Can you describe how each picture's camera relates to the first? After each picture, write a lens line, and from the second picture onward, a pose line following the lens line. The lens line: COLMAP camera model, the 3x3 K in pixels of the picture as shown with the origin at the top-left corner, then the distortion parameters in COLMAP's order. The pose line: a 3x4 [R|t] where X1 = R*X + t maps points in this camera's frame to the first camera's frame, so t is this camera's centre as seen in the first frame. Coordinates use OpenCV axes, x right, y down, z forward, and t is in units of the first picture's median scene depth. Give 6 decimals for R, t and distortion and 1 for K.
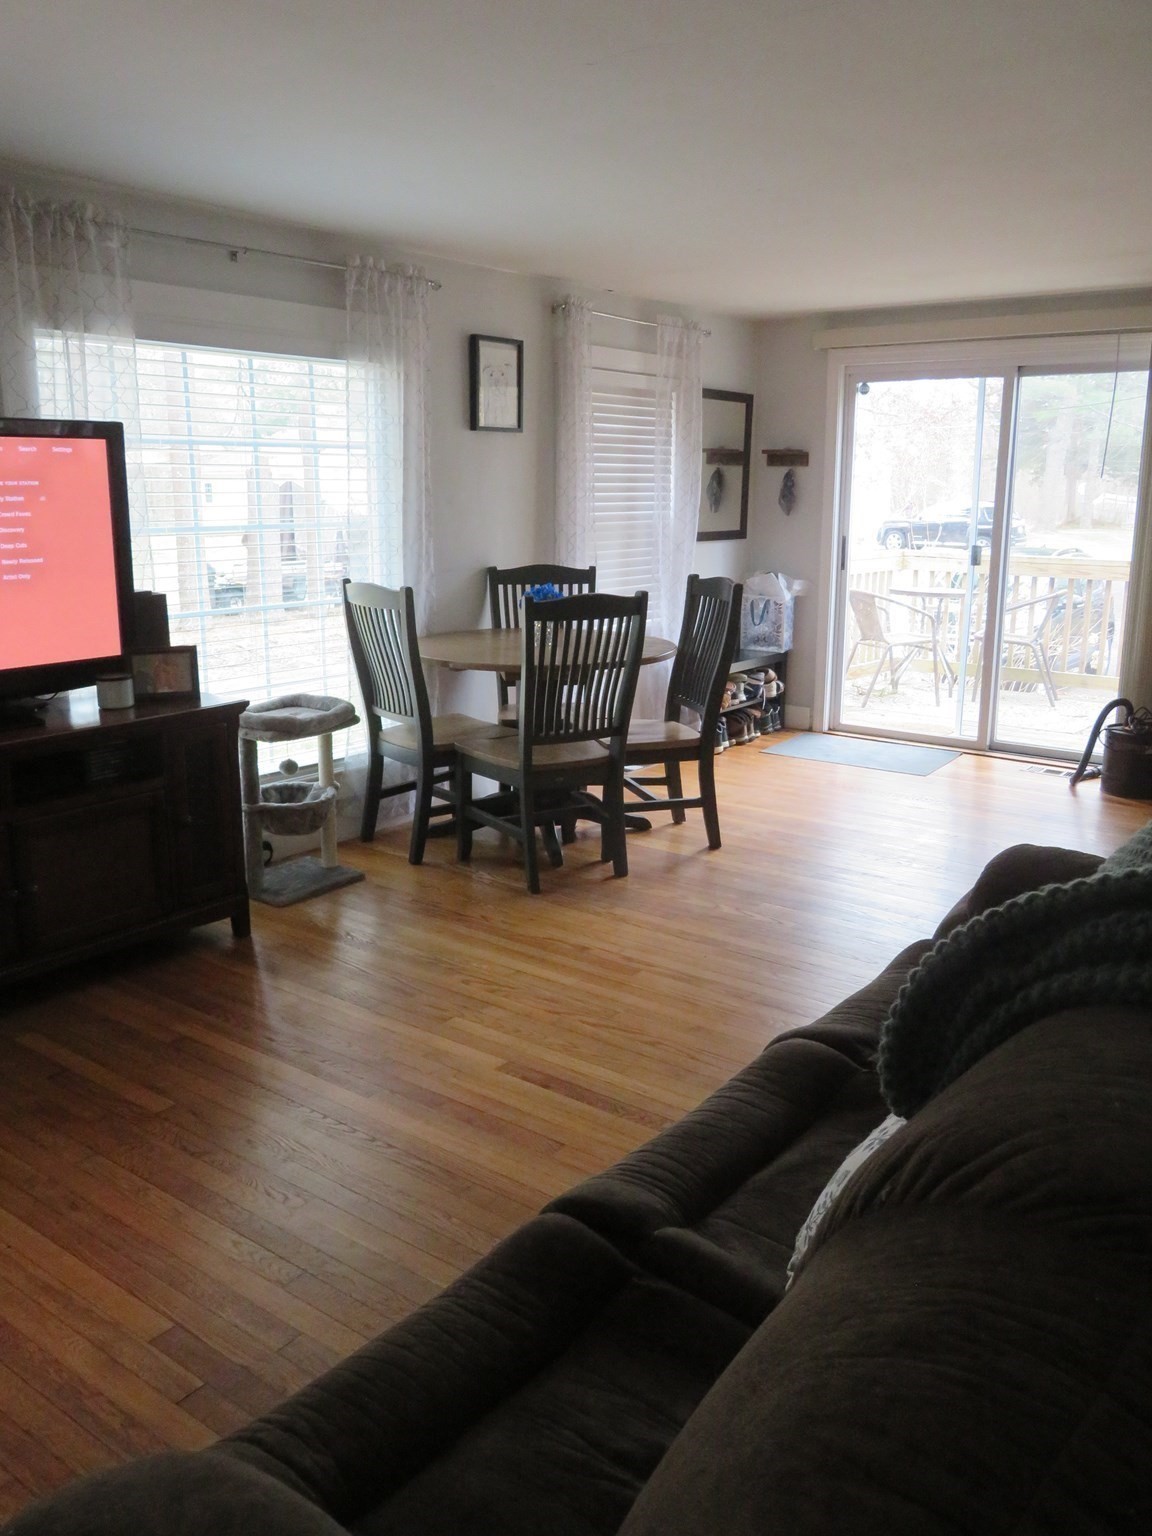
lens RADIAL K [[1283.5, 0, 576.0], [0, 1283.5, 768.0], [0, 0, 1]] dist [0.000849, 0.015316]
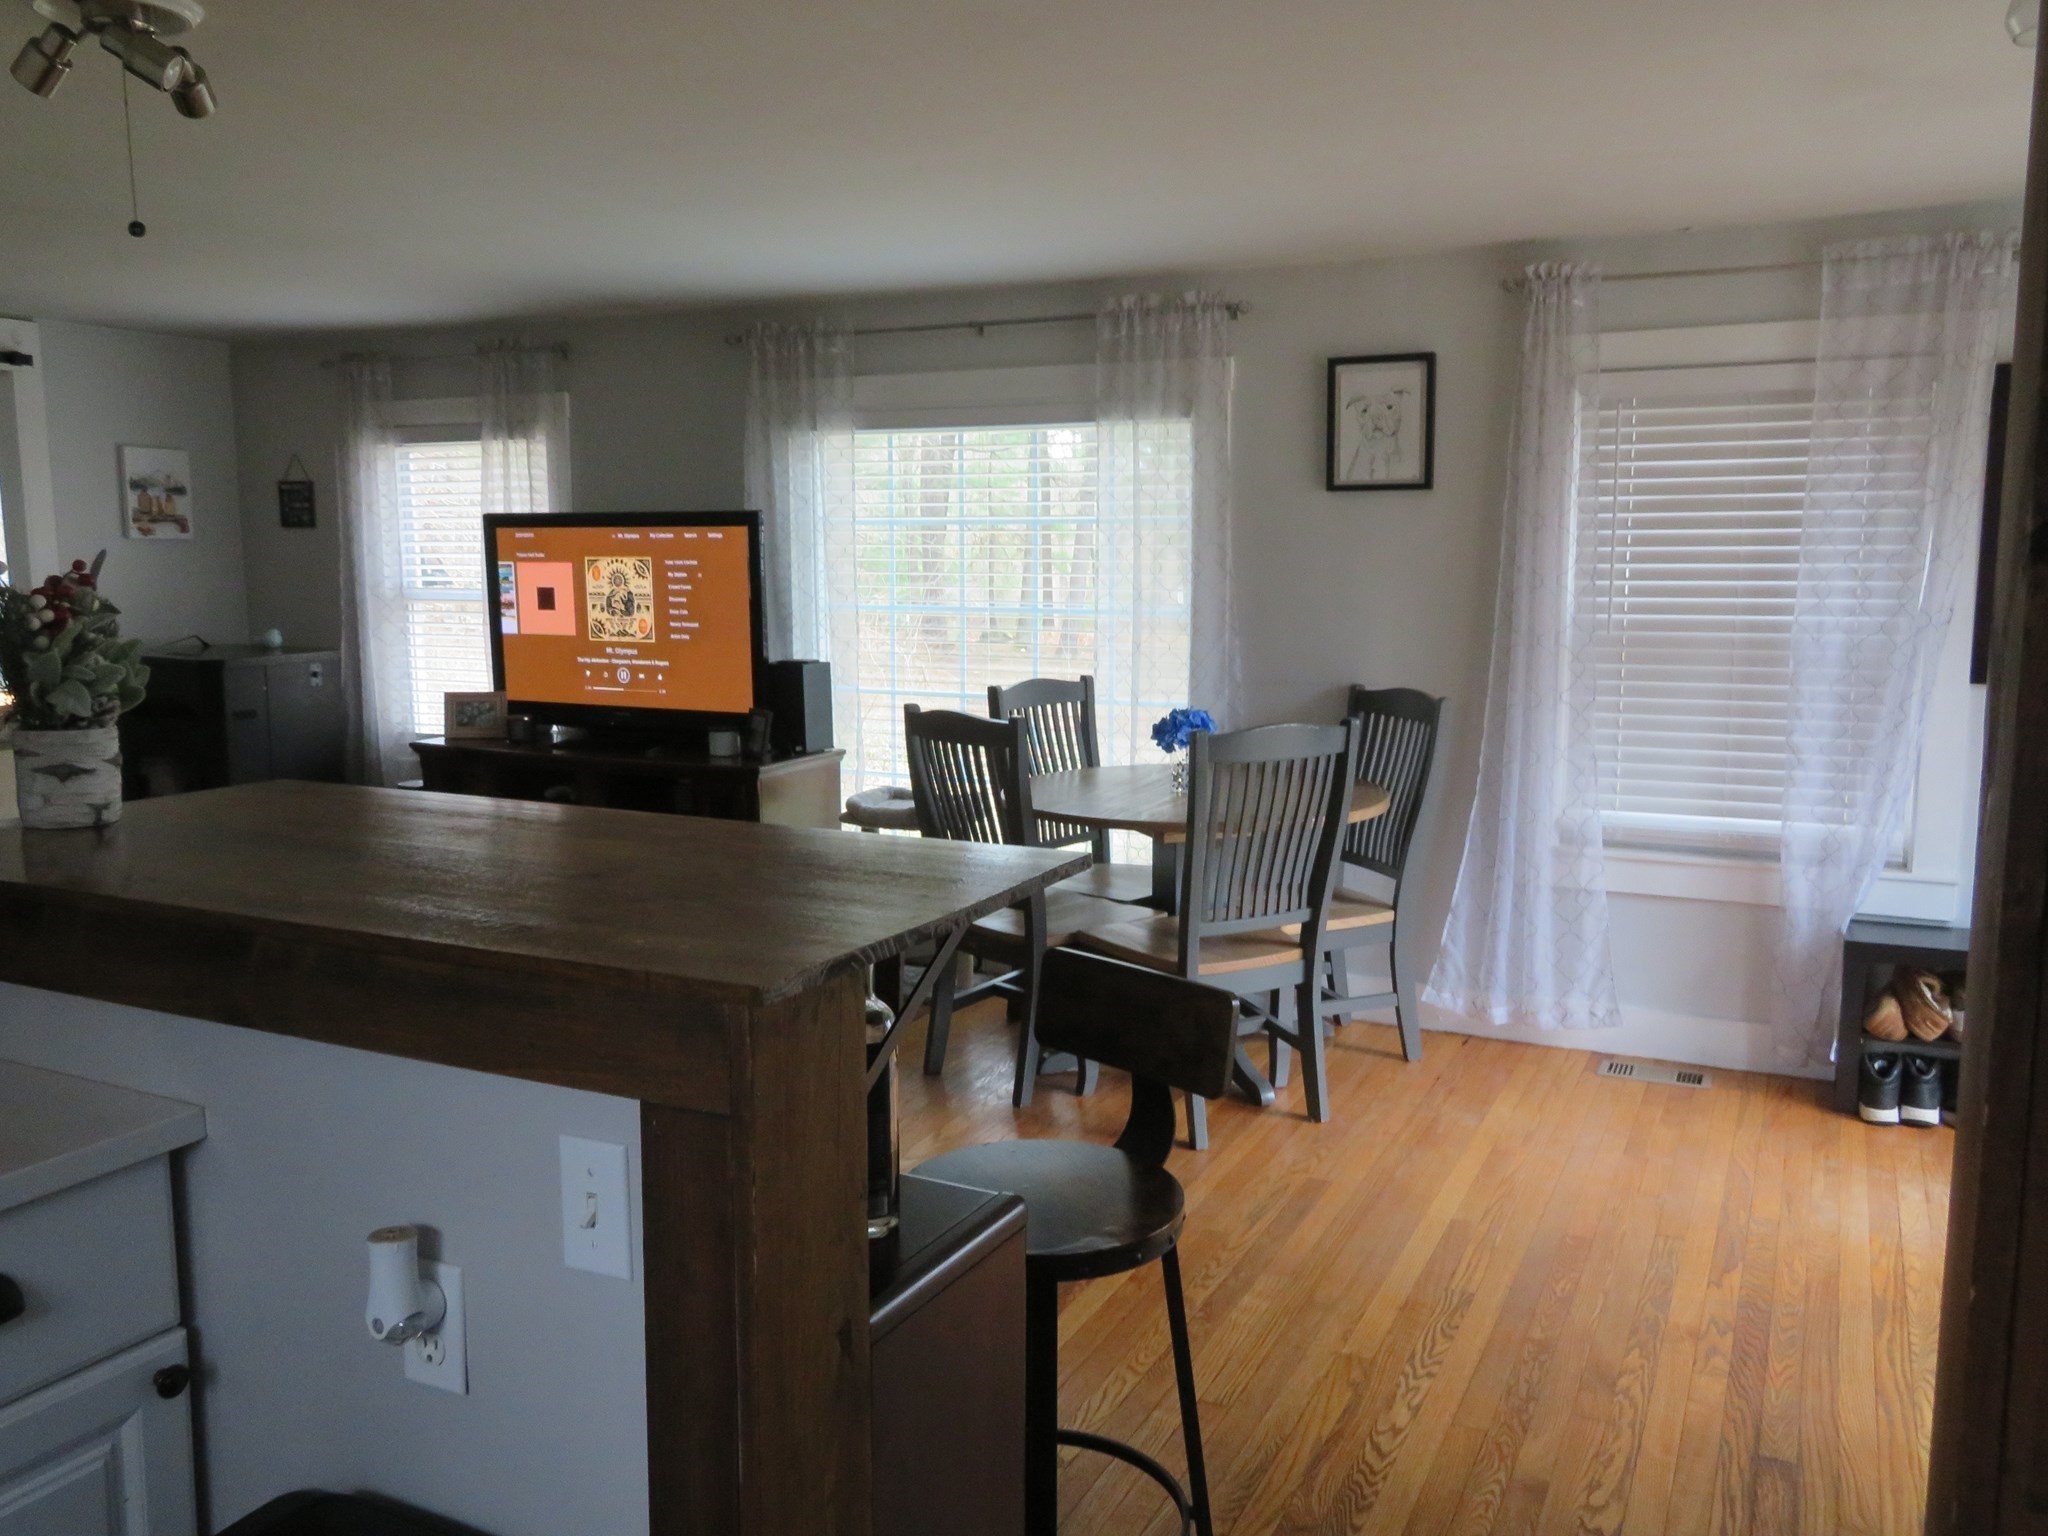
lens RADIAL K [[1618.5, 0, 1024.0], [0, 1618.5, 768.0], [0, 0, 1]] dist [0.045641, -0.052050]
pose [[0.190136, 0.119832, -0.974417, 0.628545], [-0.215798, 0.973350, 0.077593, -0.119283], [0.957747, 0.195524, 0.210928, 0.550747]]
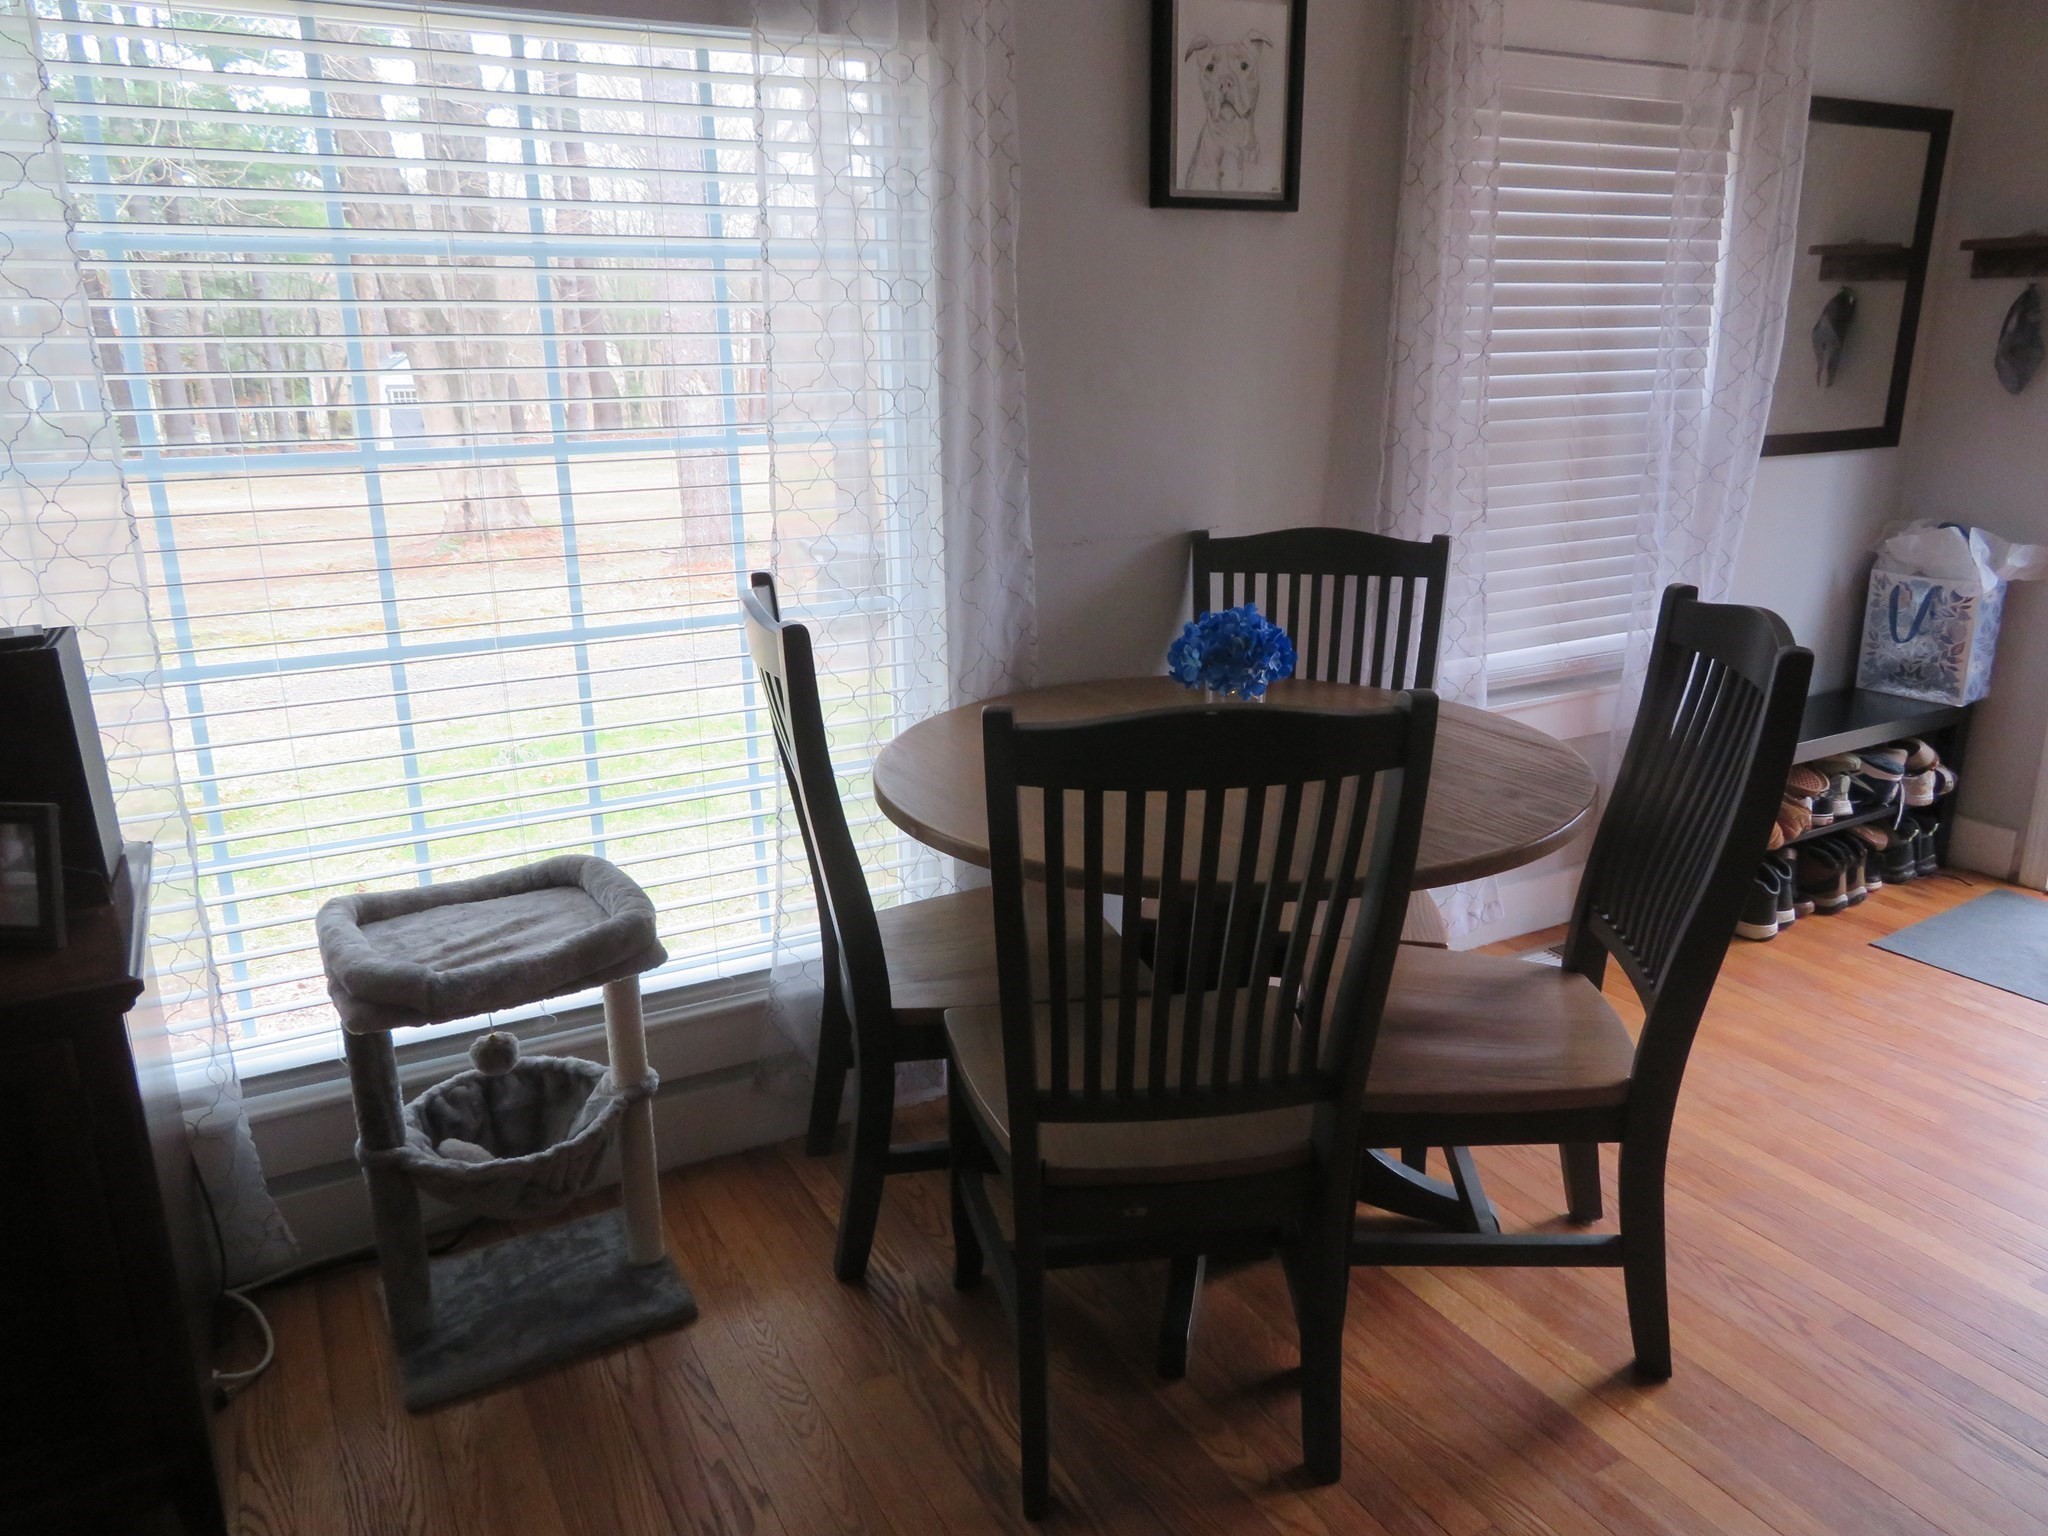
lens RADIAL K [[1496.4, 0, 1034.7], [0, 1496.4, 776.9], [0, 0, 1]] dist [0.001320, 0.006140]
pose [[0.919336, 0.094891, -0.381861, 0.071989], [-0.067680, 0.994156, 0.084102, -0.095191], [0.387610, -0.051473, 0.920385, 0.428564]]
